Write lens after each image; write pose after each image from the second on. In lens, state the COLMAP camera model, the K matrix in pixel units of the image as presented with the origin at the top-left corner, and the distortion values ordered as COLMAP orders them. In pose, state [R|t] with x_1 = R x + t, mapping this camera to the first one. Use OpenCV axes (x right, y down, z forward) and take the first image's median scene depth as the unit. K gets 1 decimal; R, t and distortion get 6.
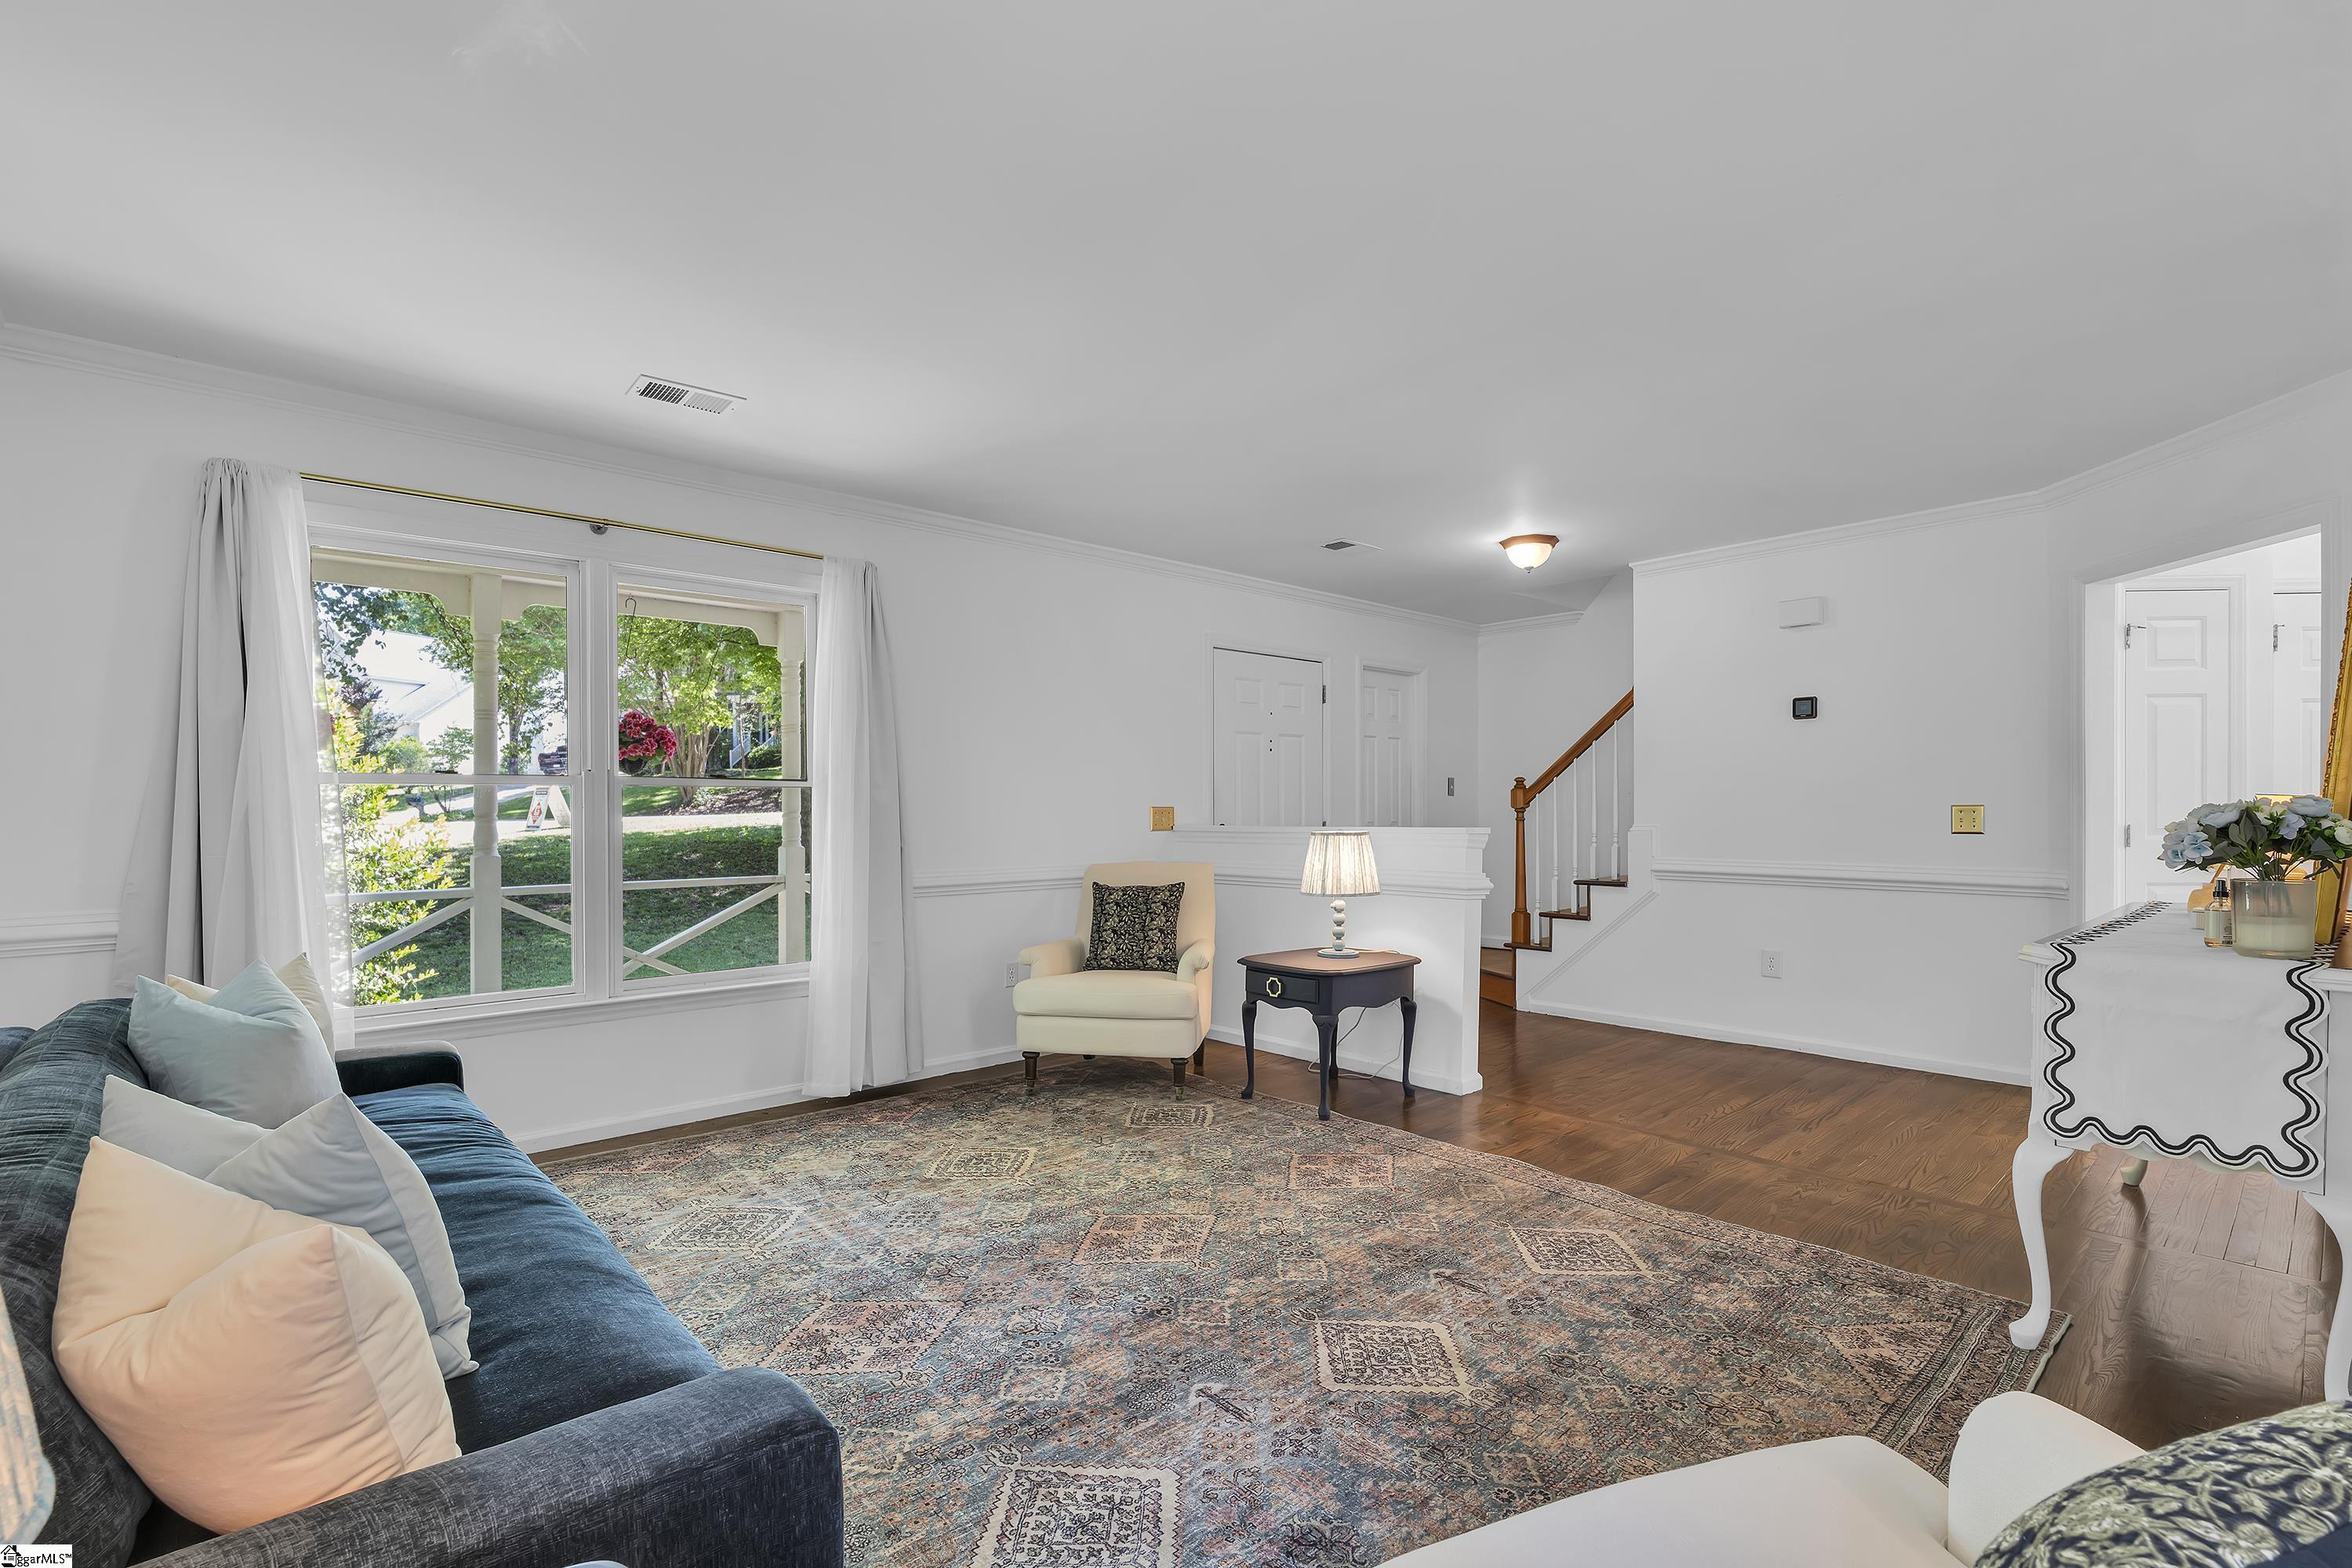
lens RADIAL K [[1086.9, 0, 1171.3], [0, 1086.9, 819.6], [0, 0, 1]] dist [-0.003161, -0.000237]
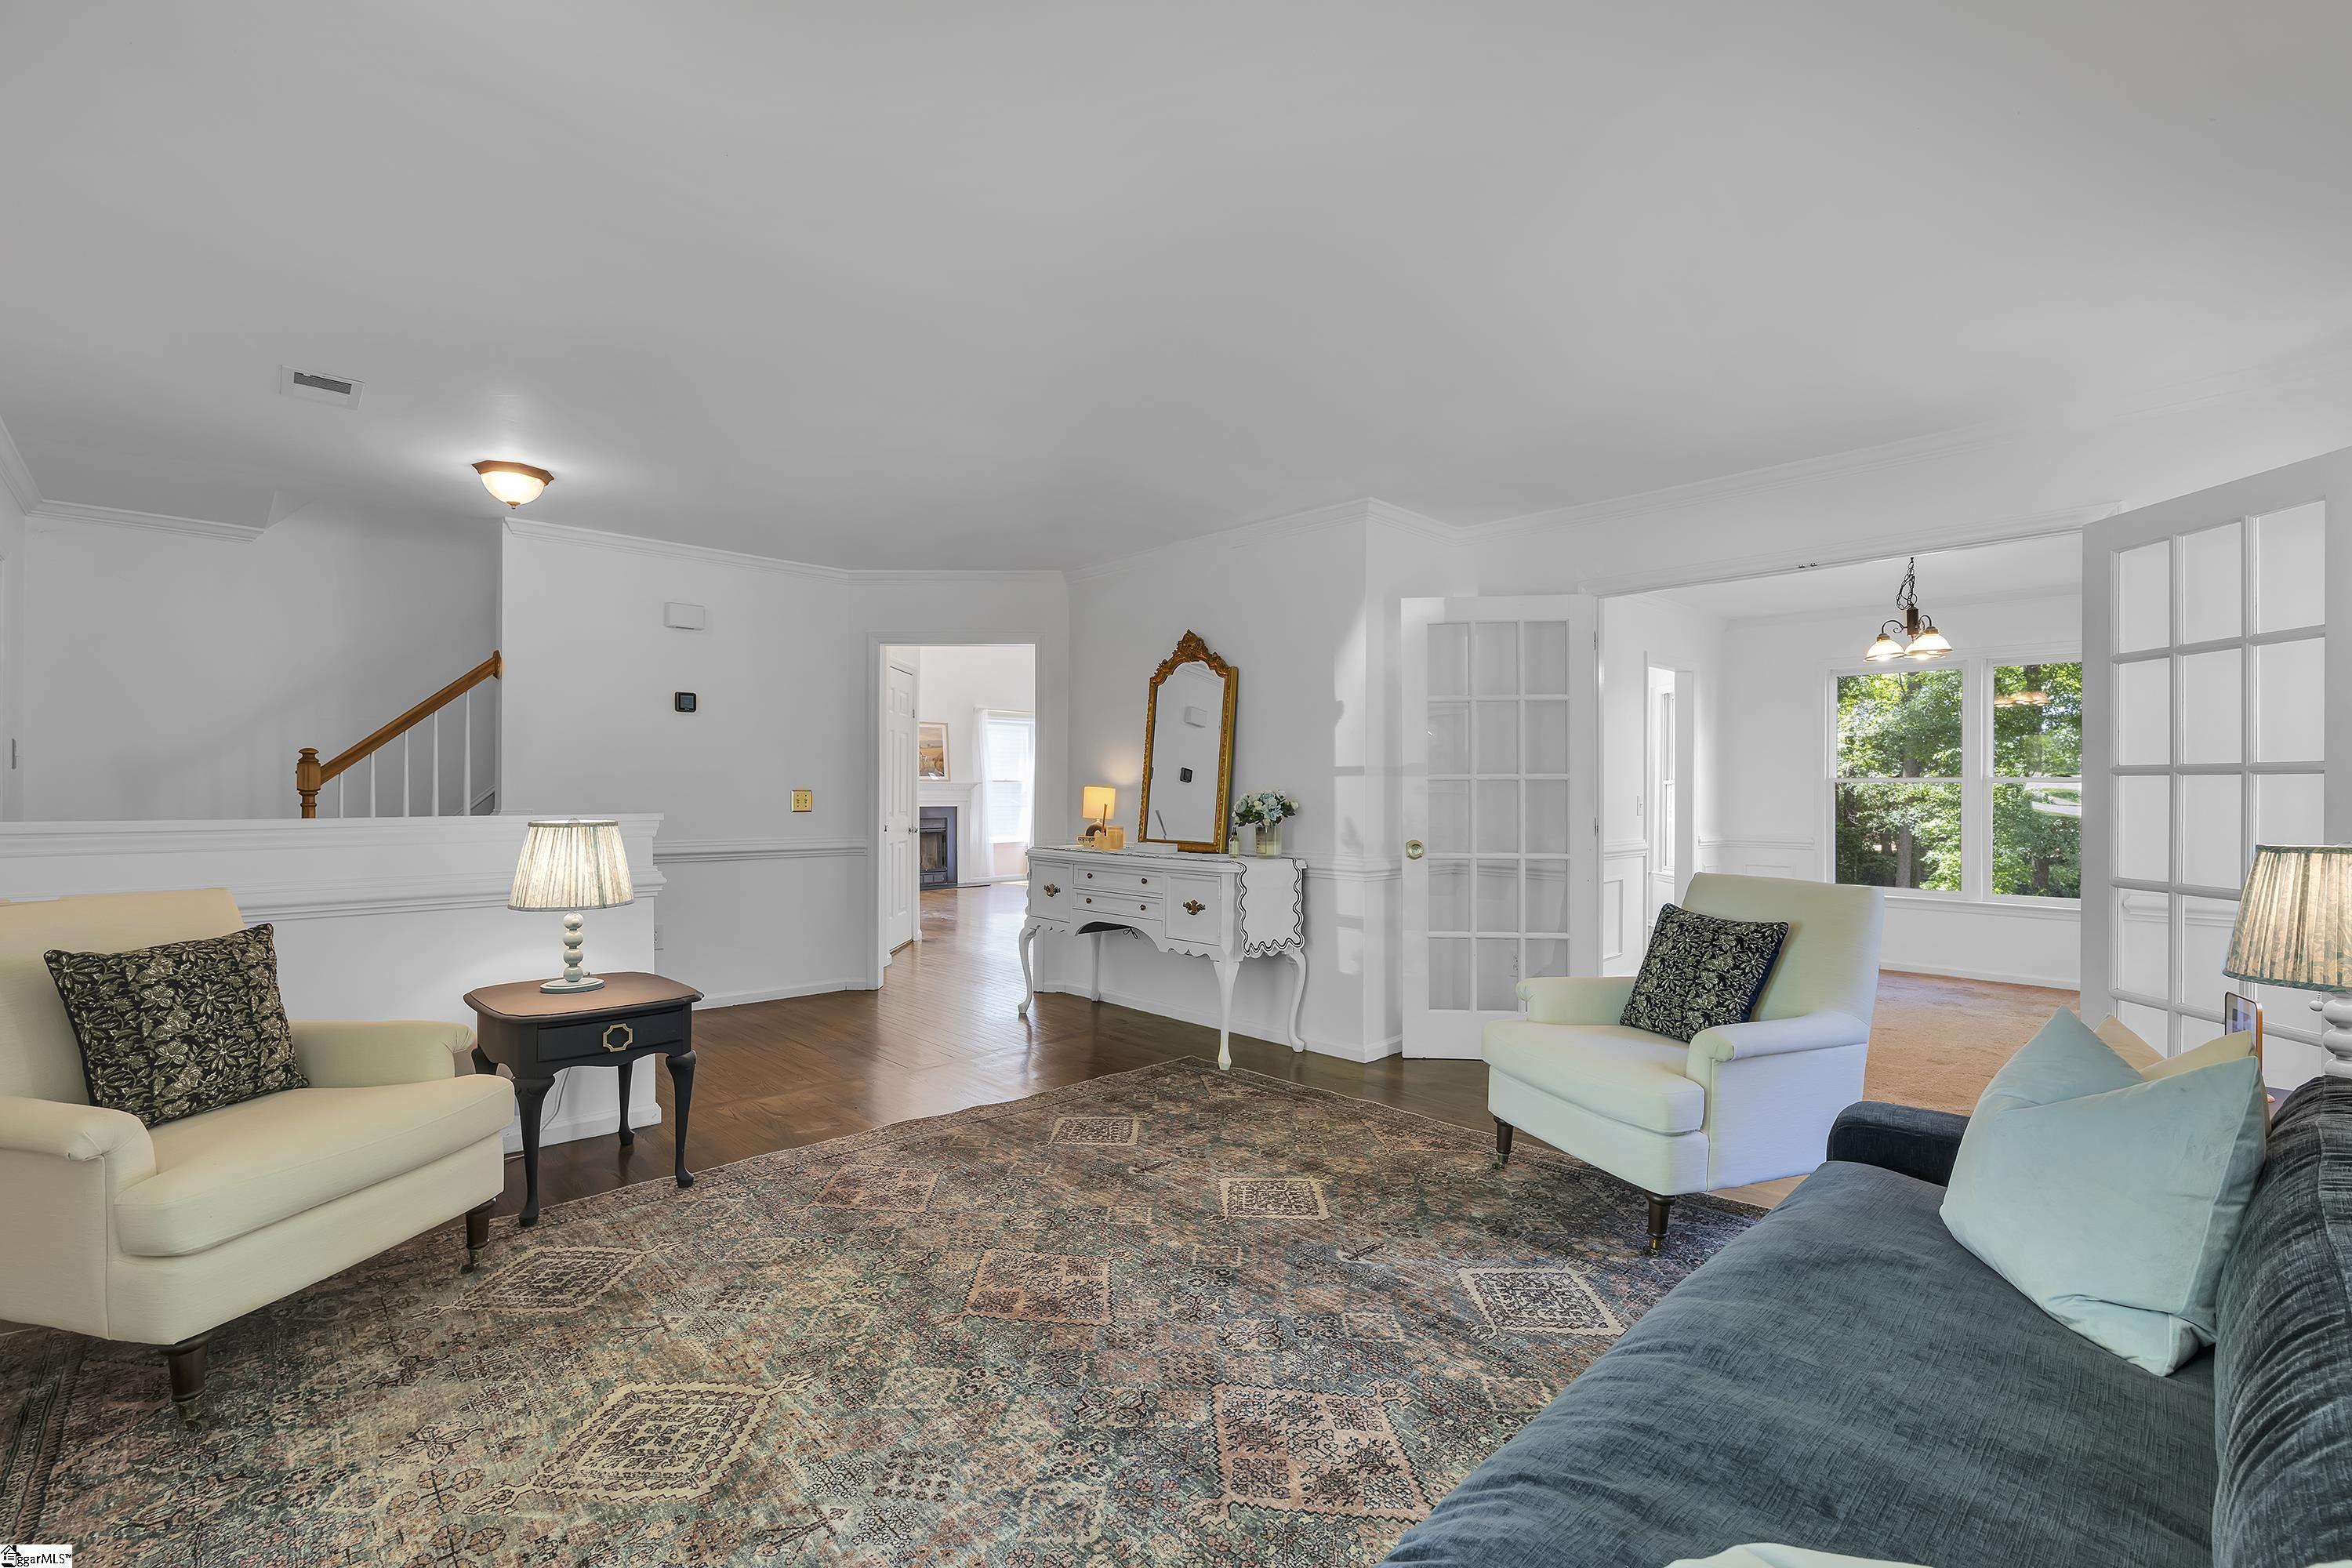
lens RADIAL K [[1034.2, 0, 1184.4], [0, 1034.2, 788.6], [0, 0, 1]] dist [-0.010684, -0.000556]
pose [[-0.045912, 0.007056, 0.998921, -0.724228], [0.007072, 0.999952, -0.006738, -0.004516], [-0.998920, 0.006755, -0.045960, 0.781171]]
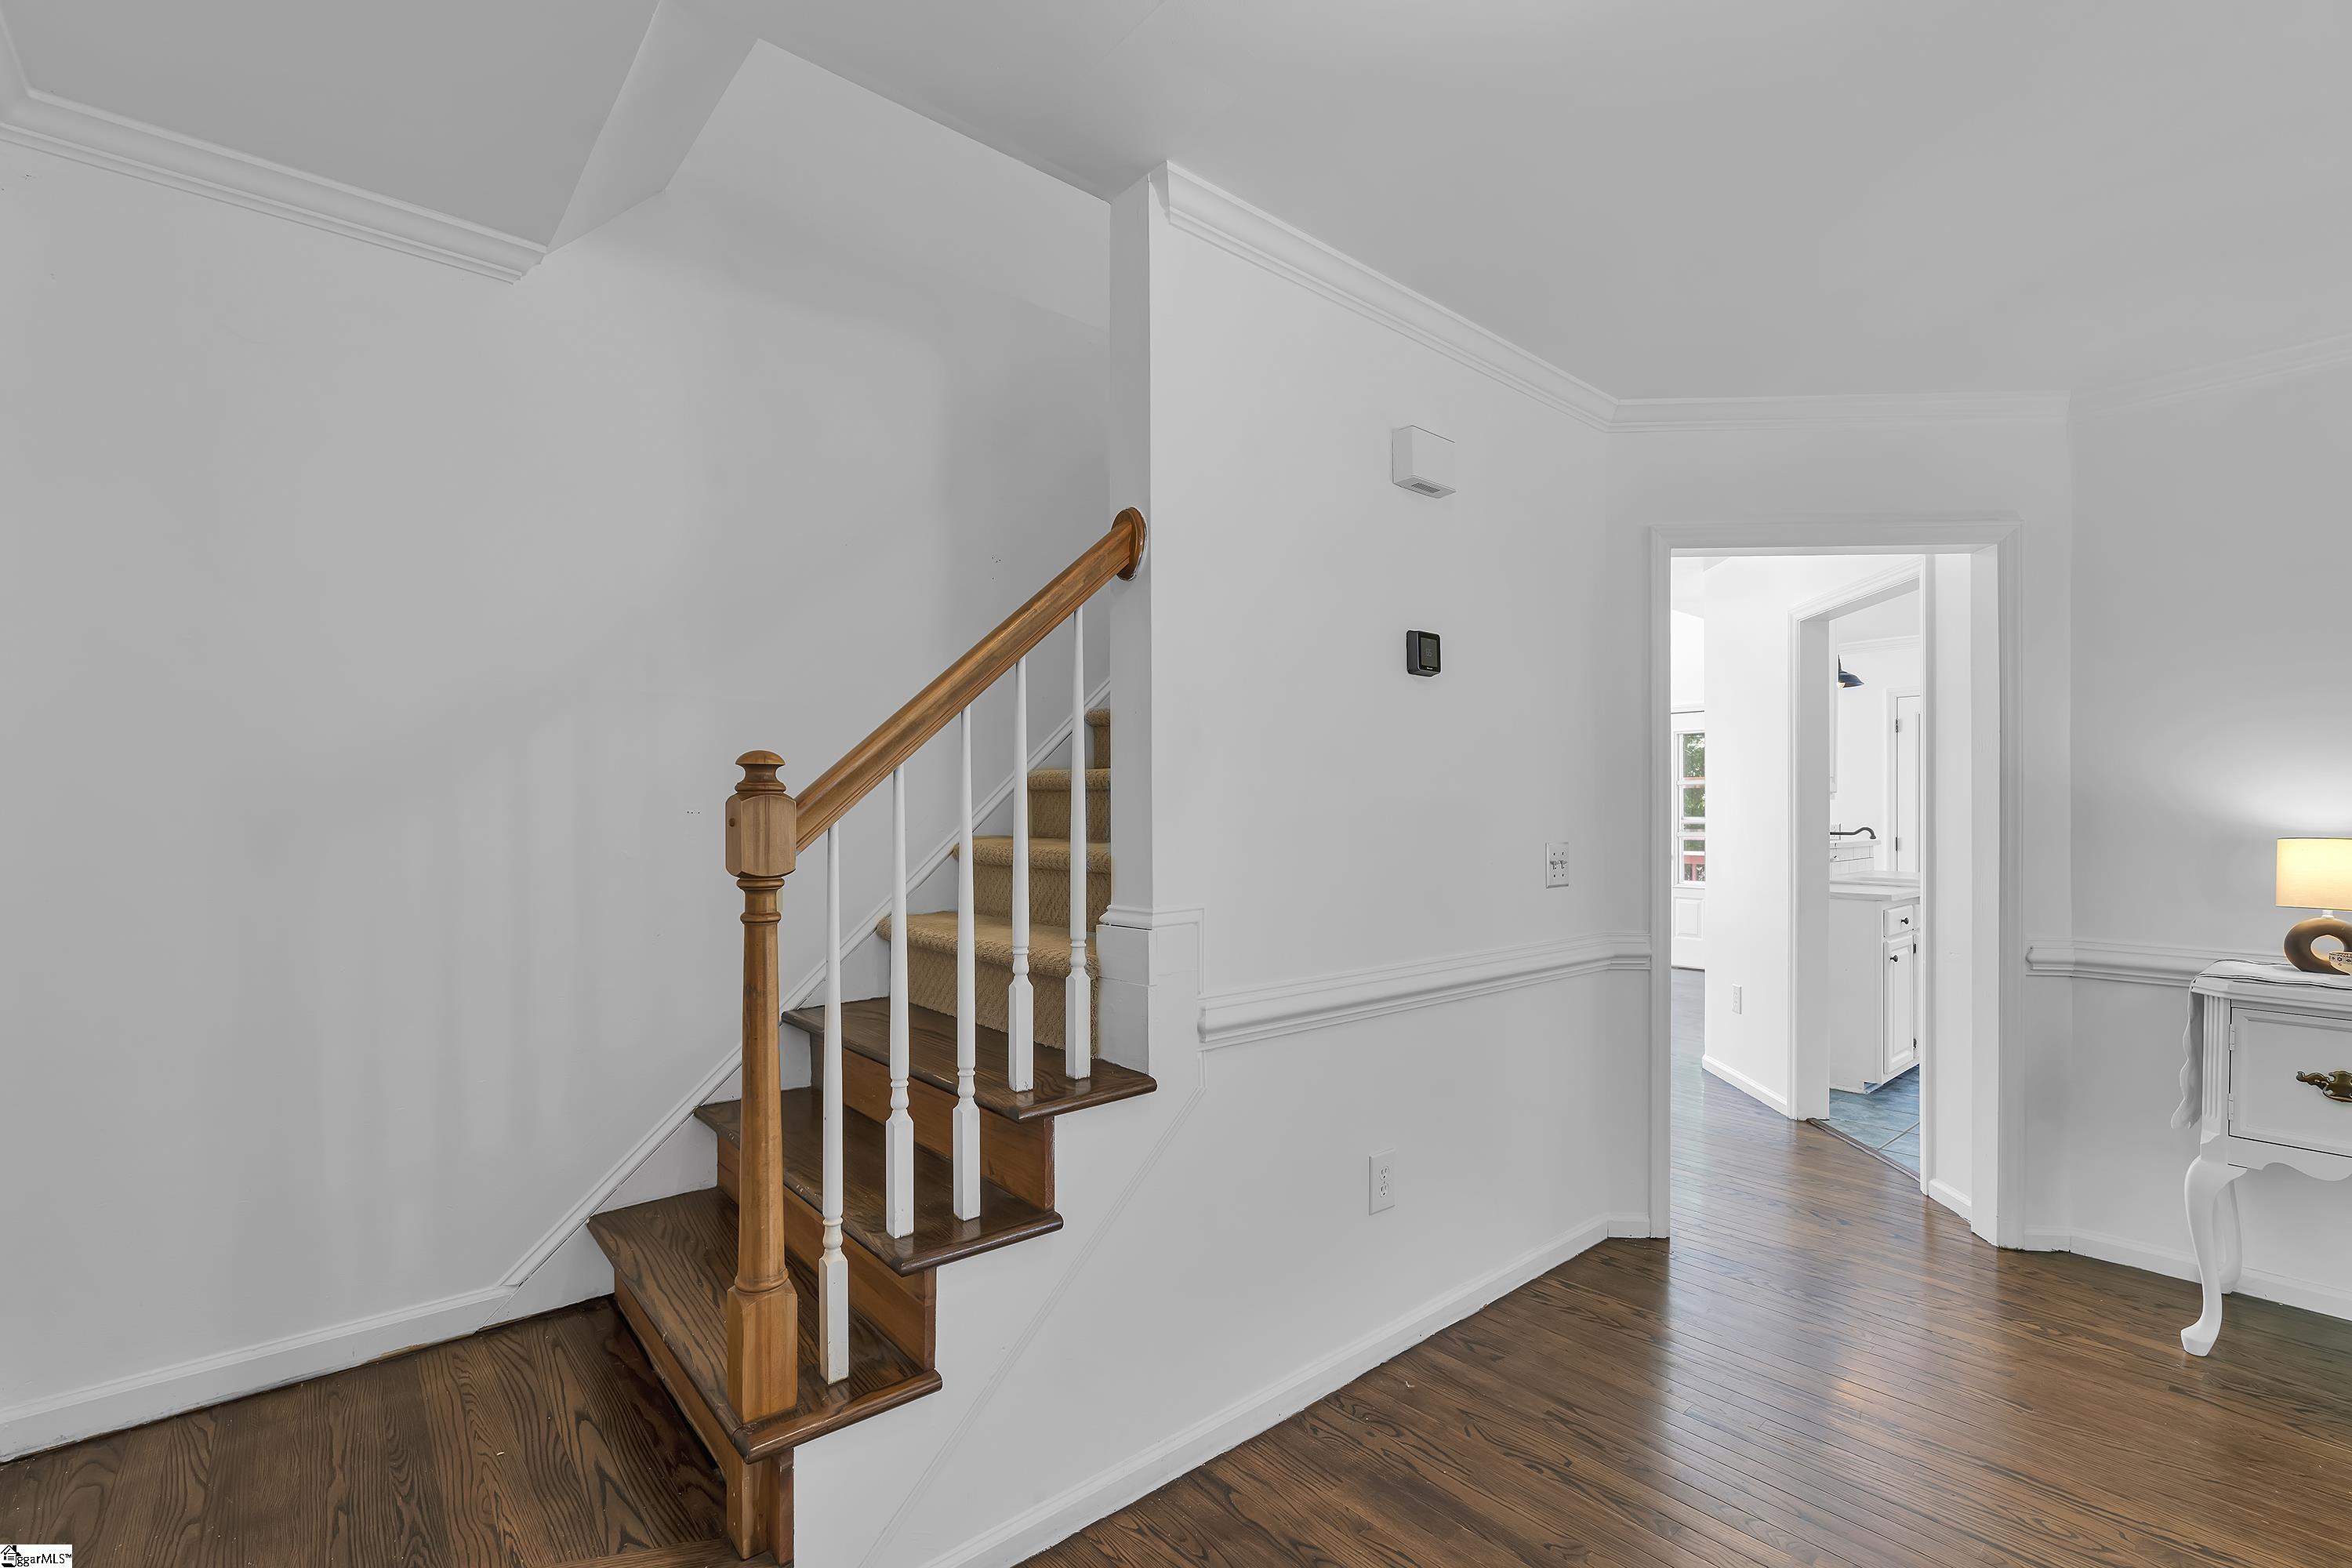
lens RADIAL K [[1034.2, 0, 1169.6], [0, 1034.2, 806.2], [0, 0, 1]] dist [-0.010684, -0.000556]
pose [[0.017225, 0.006224, 0.999832, 0.149452], [0.008717, 0.999942, -0.006375, -0.043164], [-0.999814, 0.008825, 0.017170, 1.613712]]
